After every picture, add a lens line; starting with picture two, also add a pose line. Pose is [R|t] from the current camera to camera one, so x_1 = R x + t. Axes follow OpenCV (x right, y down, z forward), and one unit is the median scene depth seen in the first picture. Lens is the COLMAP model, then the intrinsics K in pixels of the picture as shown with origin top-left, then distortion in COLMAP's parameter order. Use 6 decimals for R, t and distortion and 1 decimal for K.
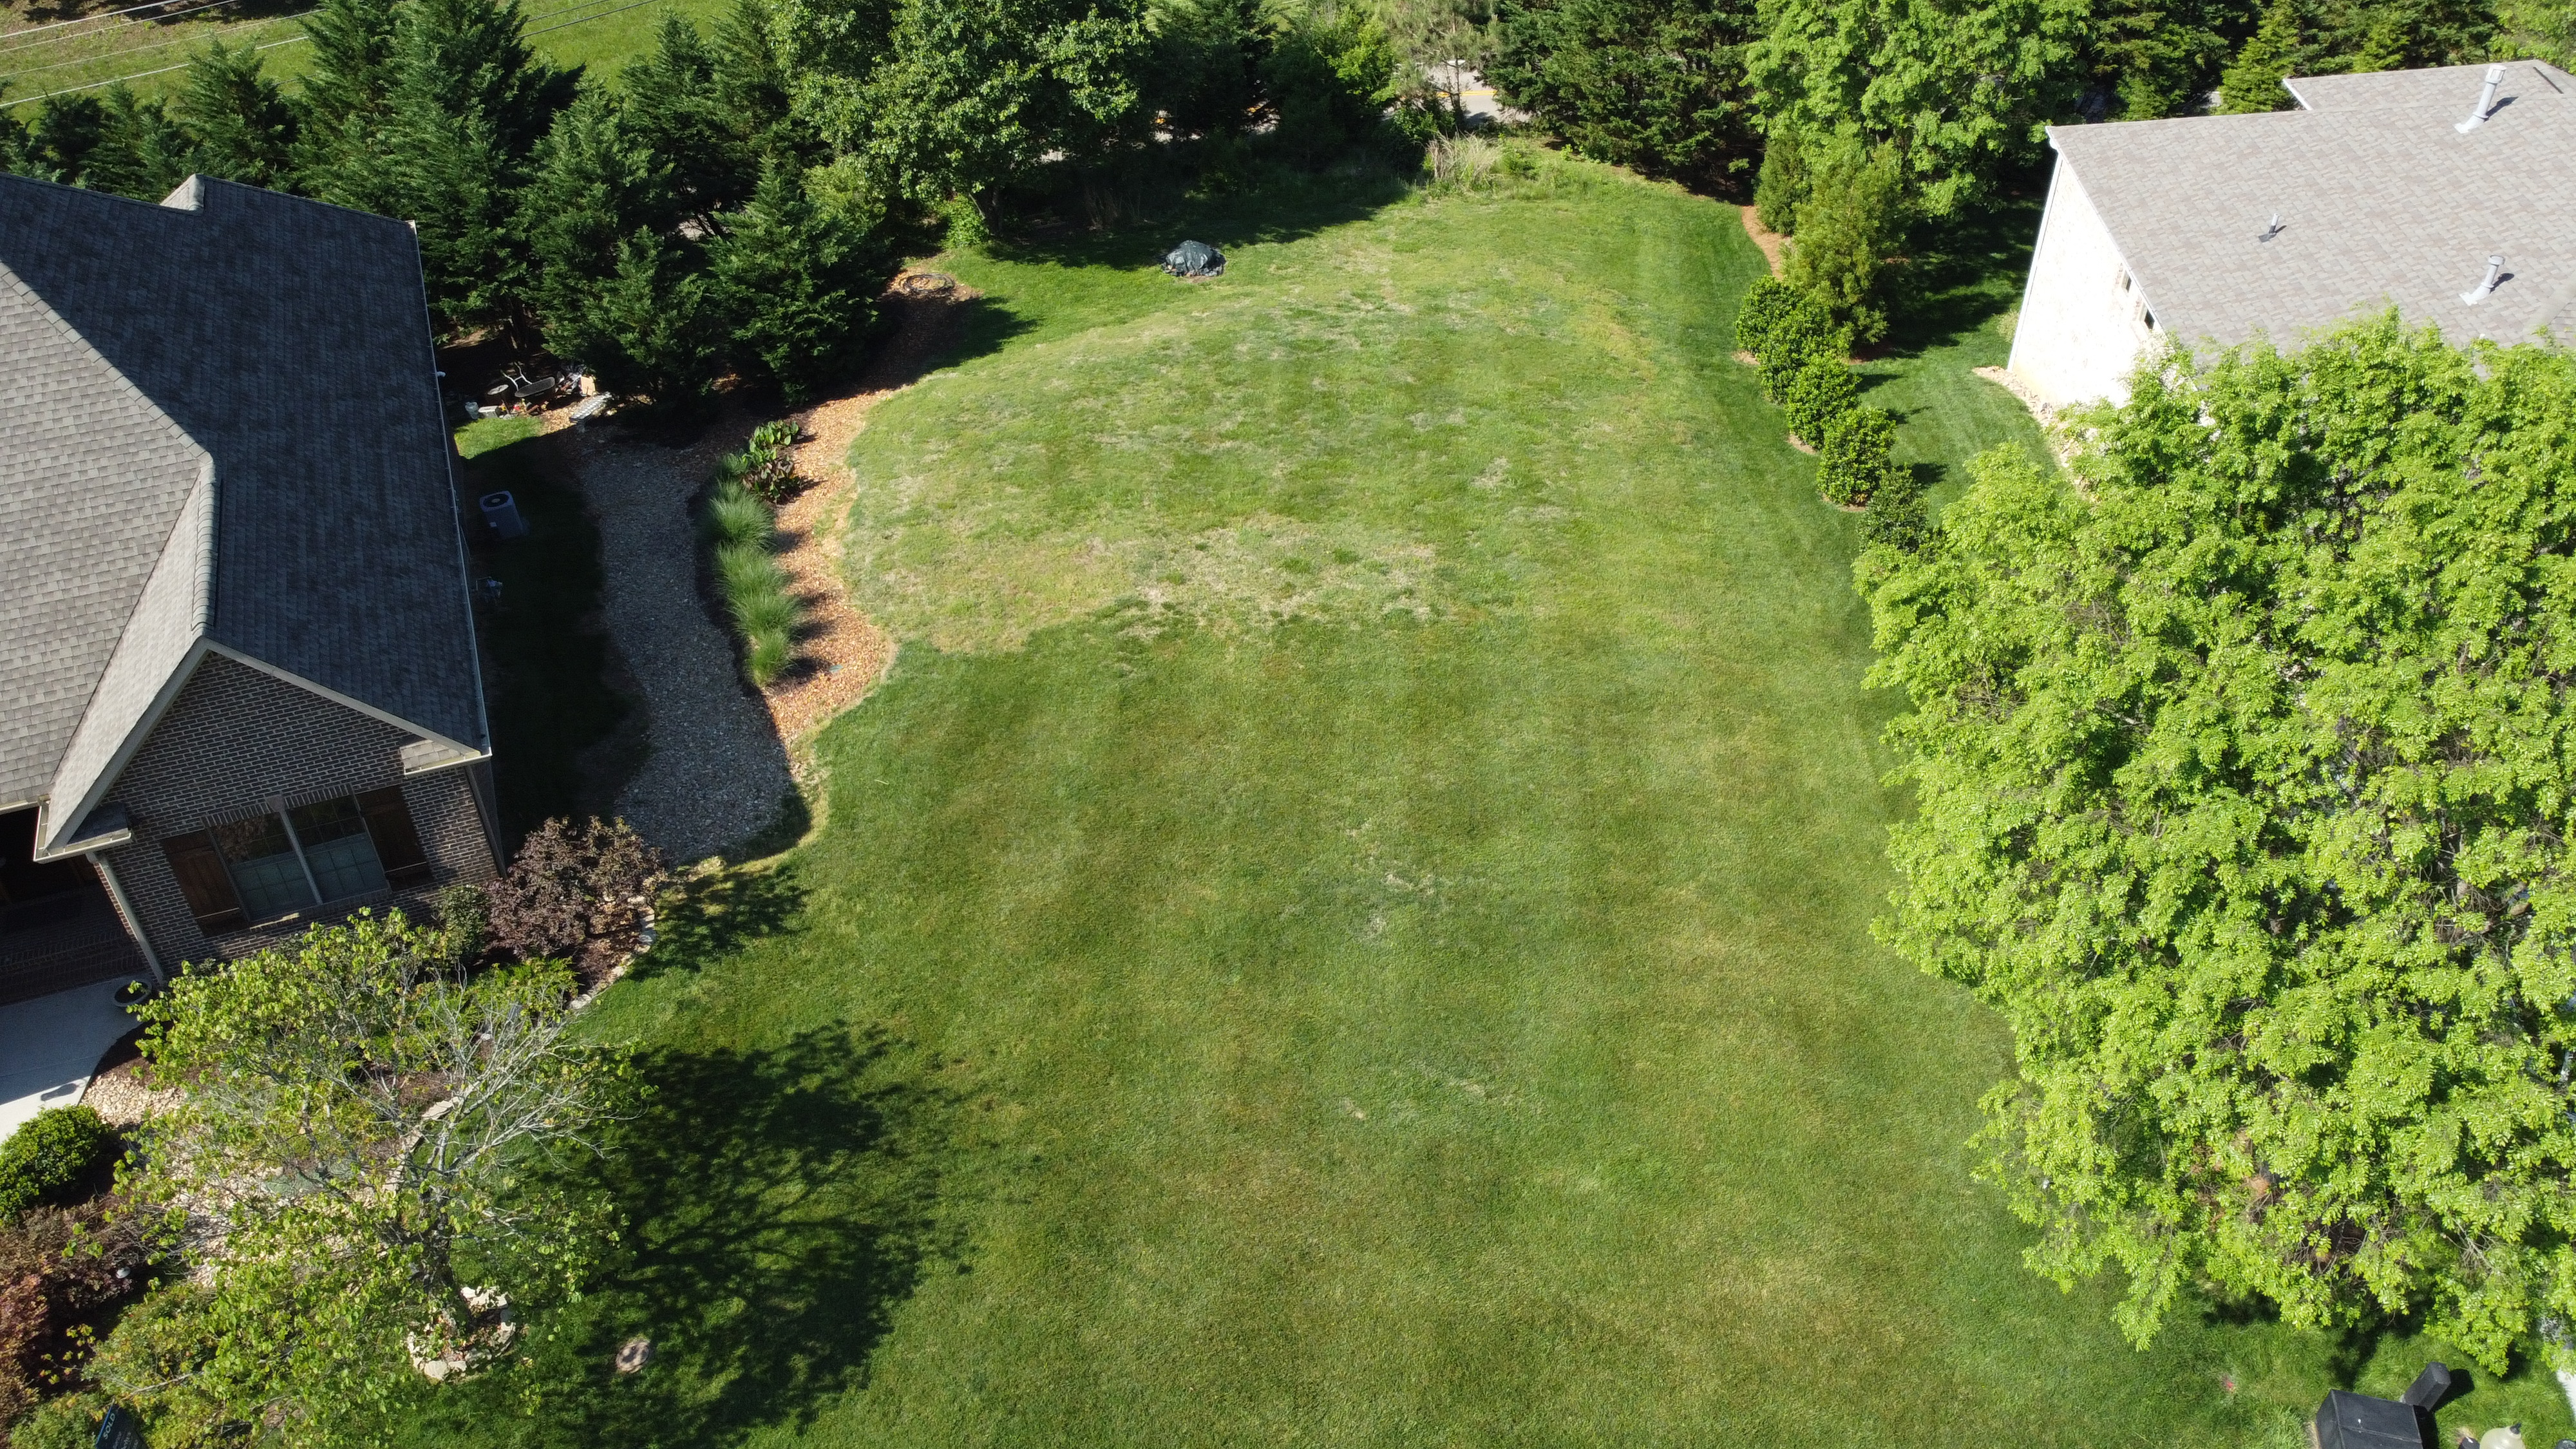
lens RADIAL K [[1933.9, 0, 1294.2], [0, 1933.9, 724.1], [0, 0, 1]] dist [0.000322, -0.004454]
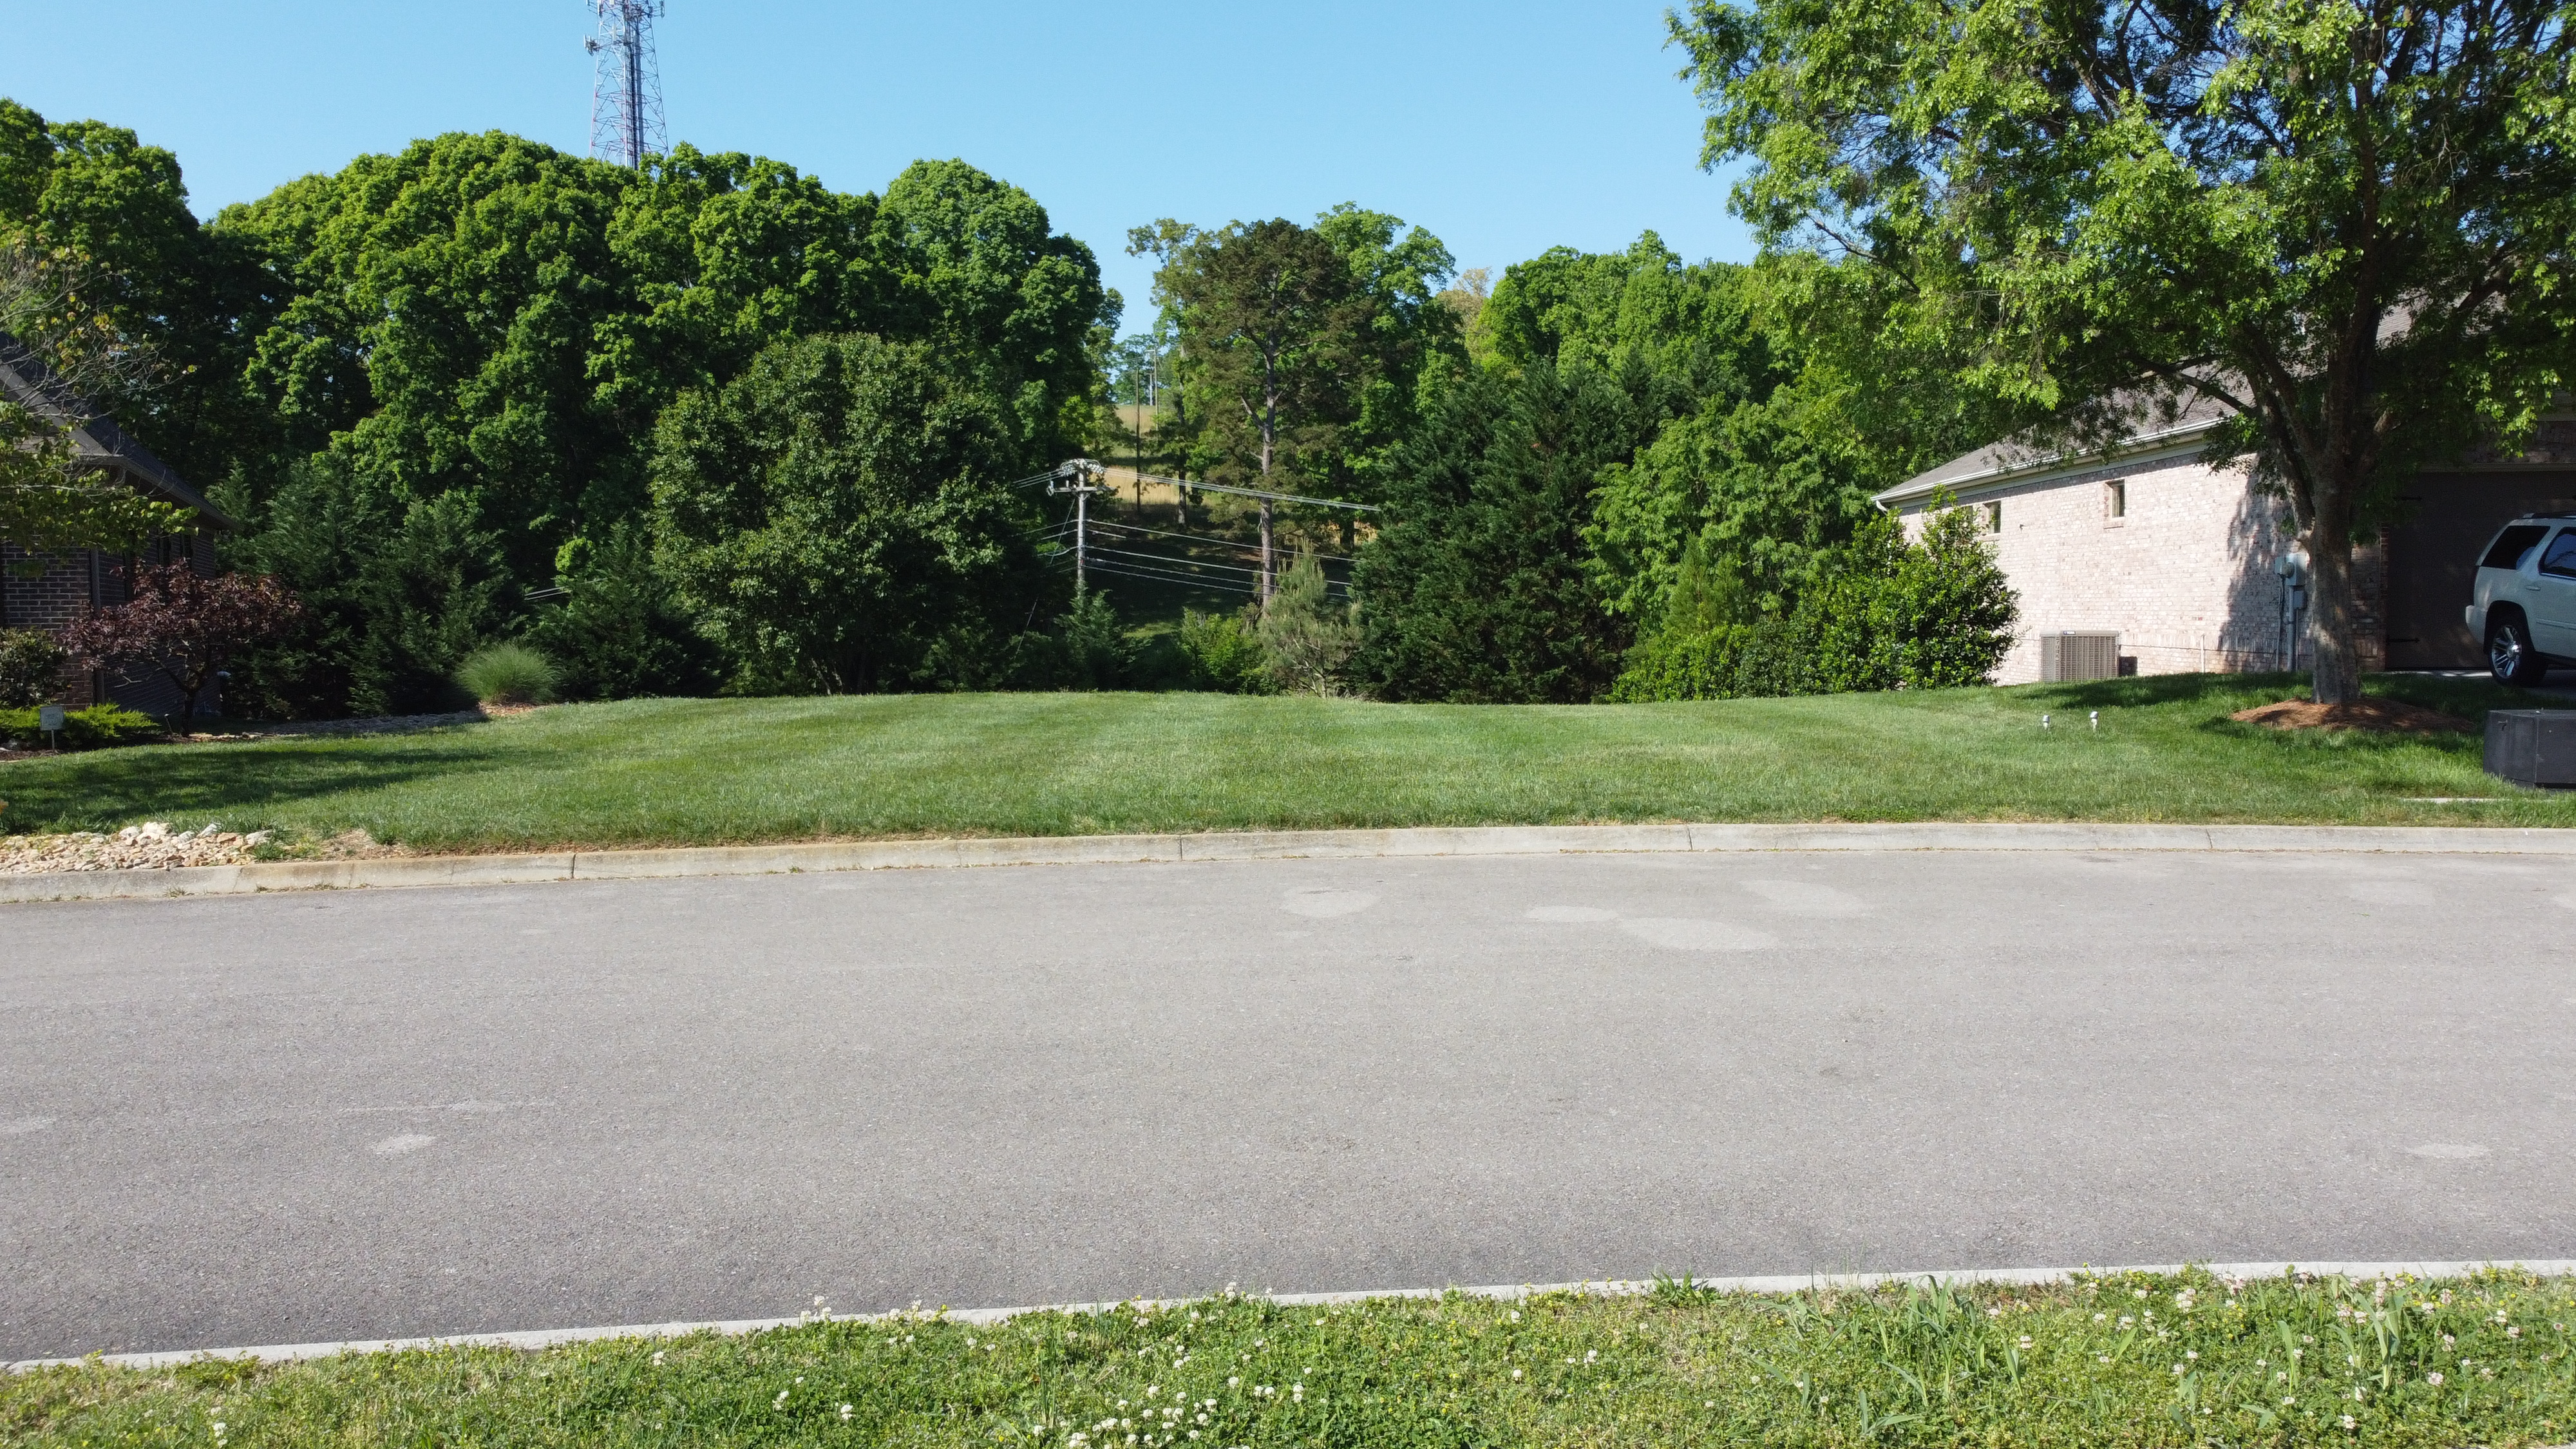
lens RADIAL K [[1933.9, 0, 1302.5], [0, 1933.9, 719.5], [0, 0, 1]] dist [0.000322, -0.004454]
pose [[0.998963, 0.001900, 0.045494, 0.050468], [0.024074, 0.826016, -0.563132, 0.523184], [-0.038649, 0.563643, 0.825114, 0.308358]]
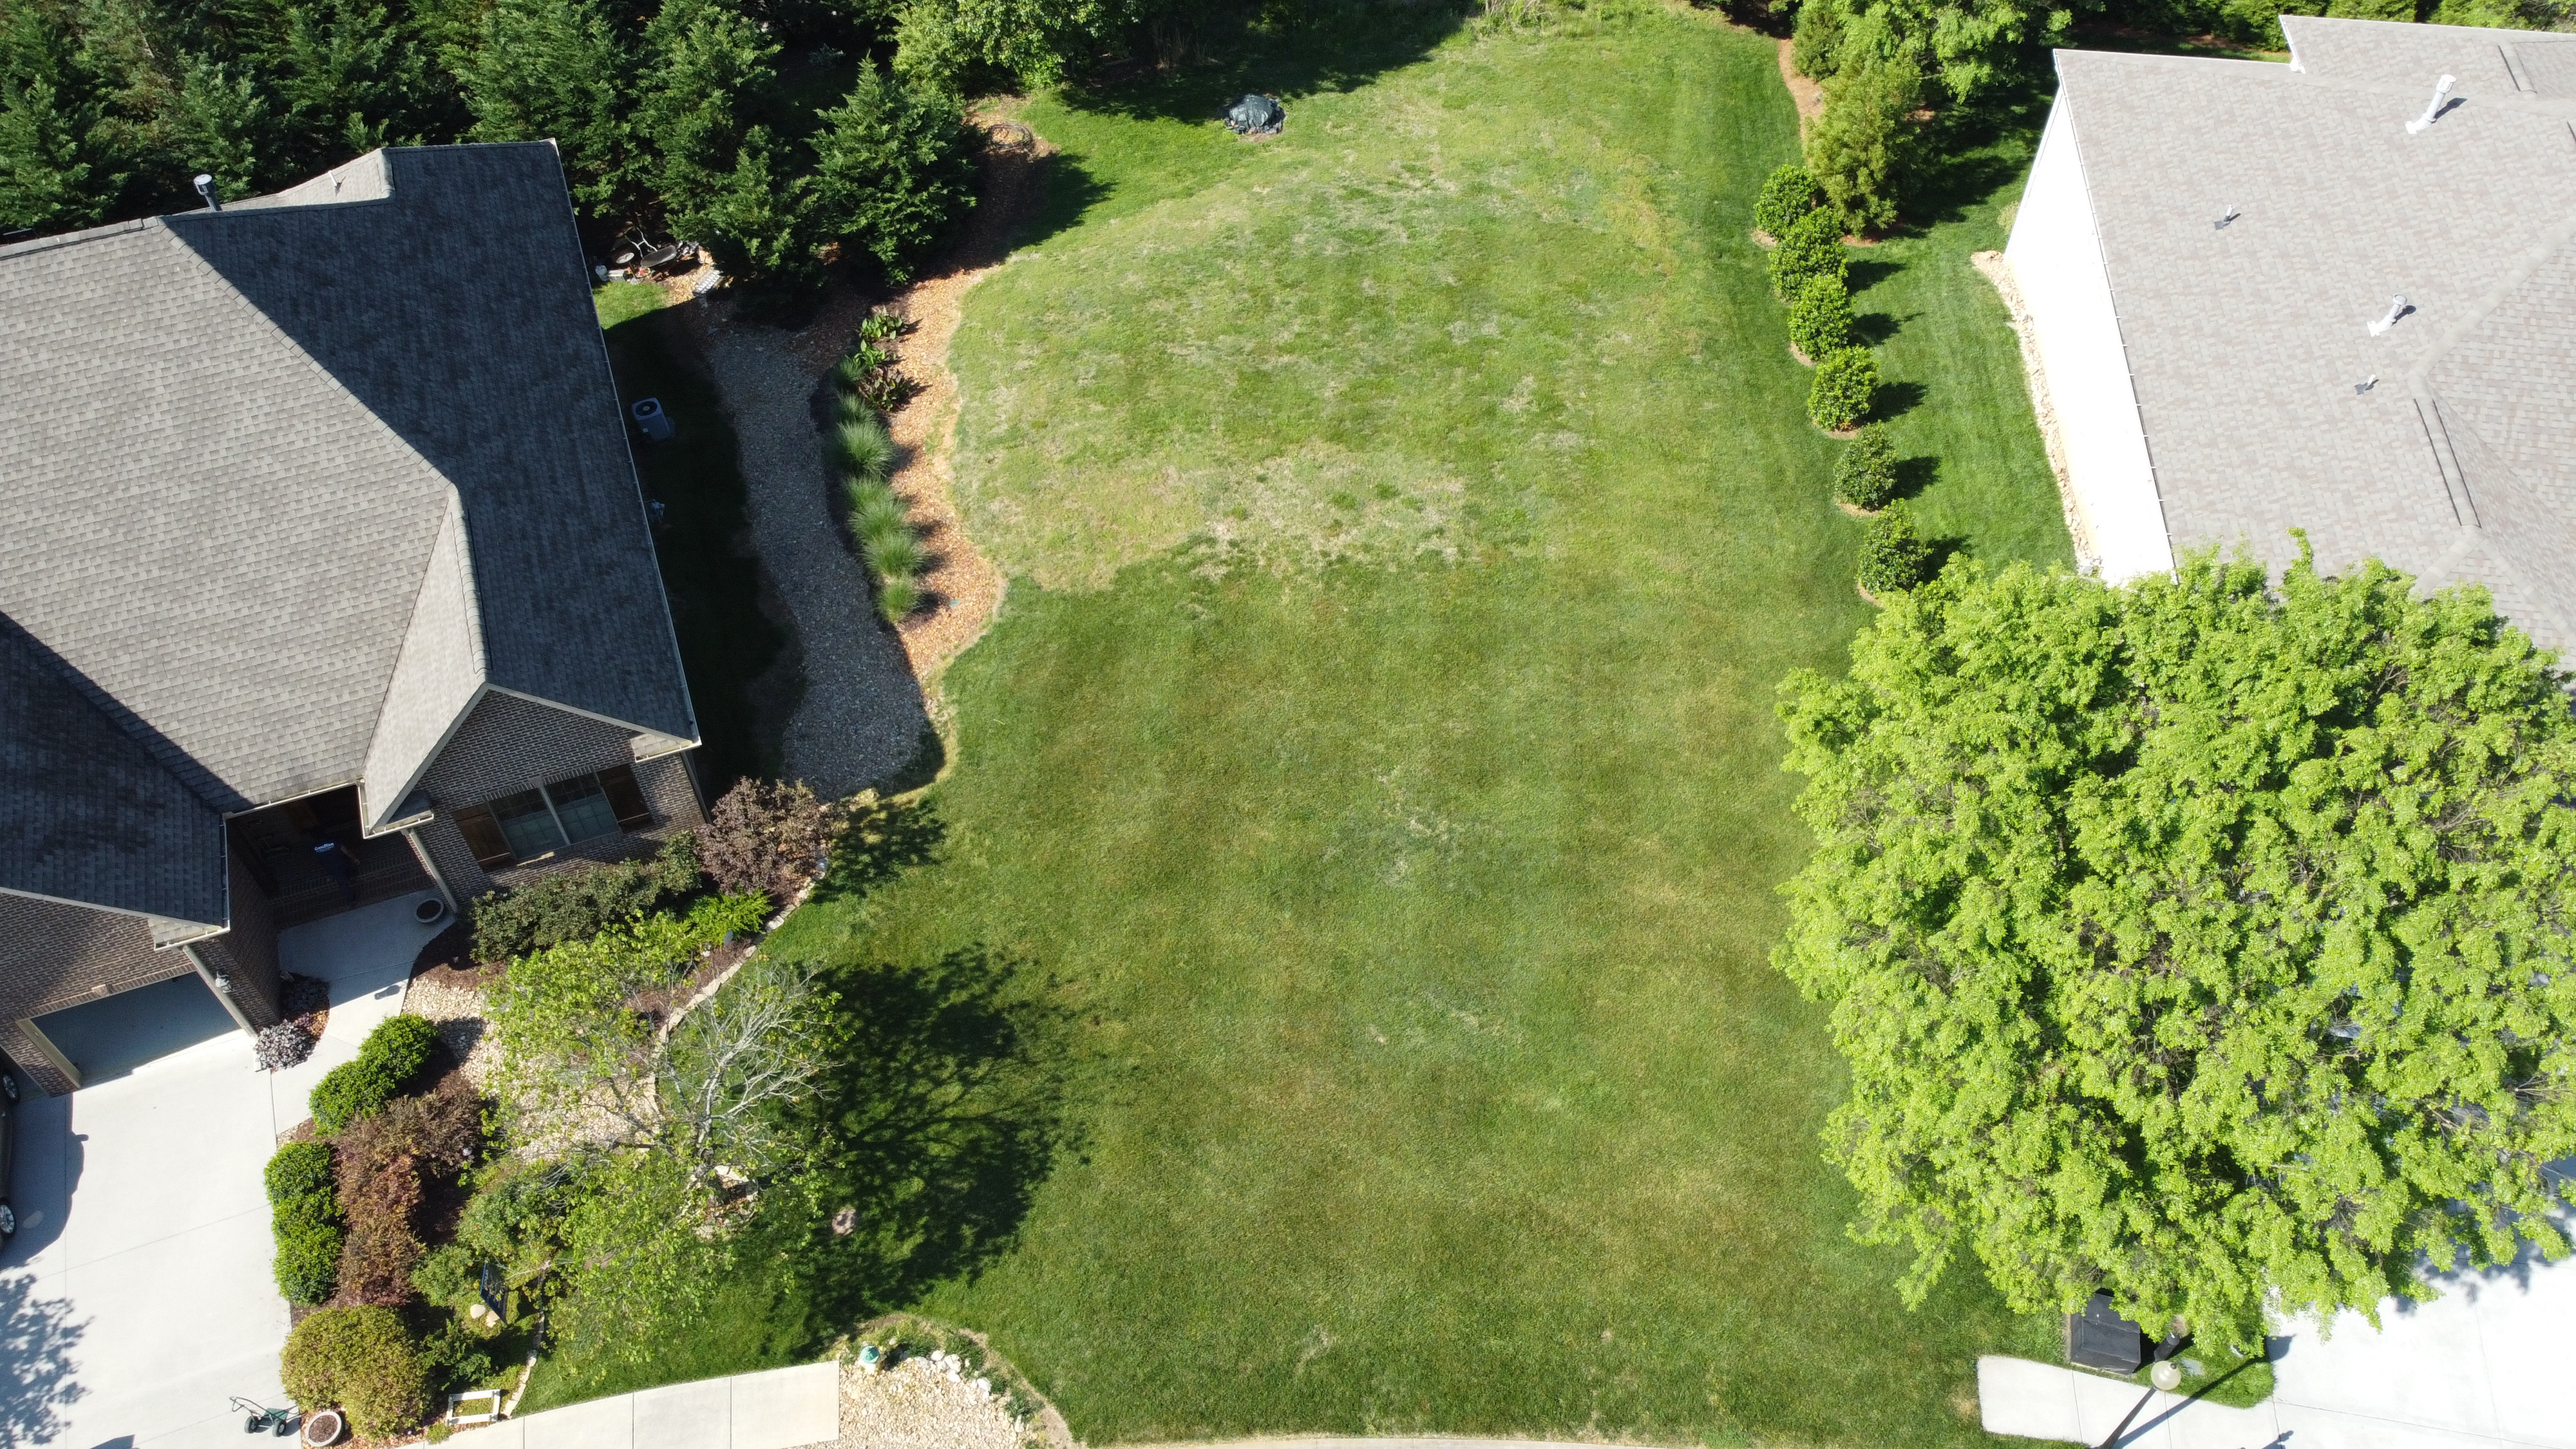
lens RADIAL K [[1933.9, 0, 1294.9], [0, 1933.9, 717.9], [0, 0, 1]] dist [0.000322, -0.004454]
pose [[0.999570, 0.022011, -0.019368, -0.003388], [-0.017334, 0.976449, 0.215053, -0.241205], [0.023646, -0.214624, 0.976410, -0.190177]]
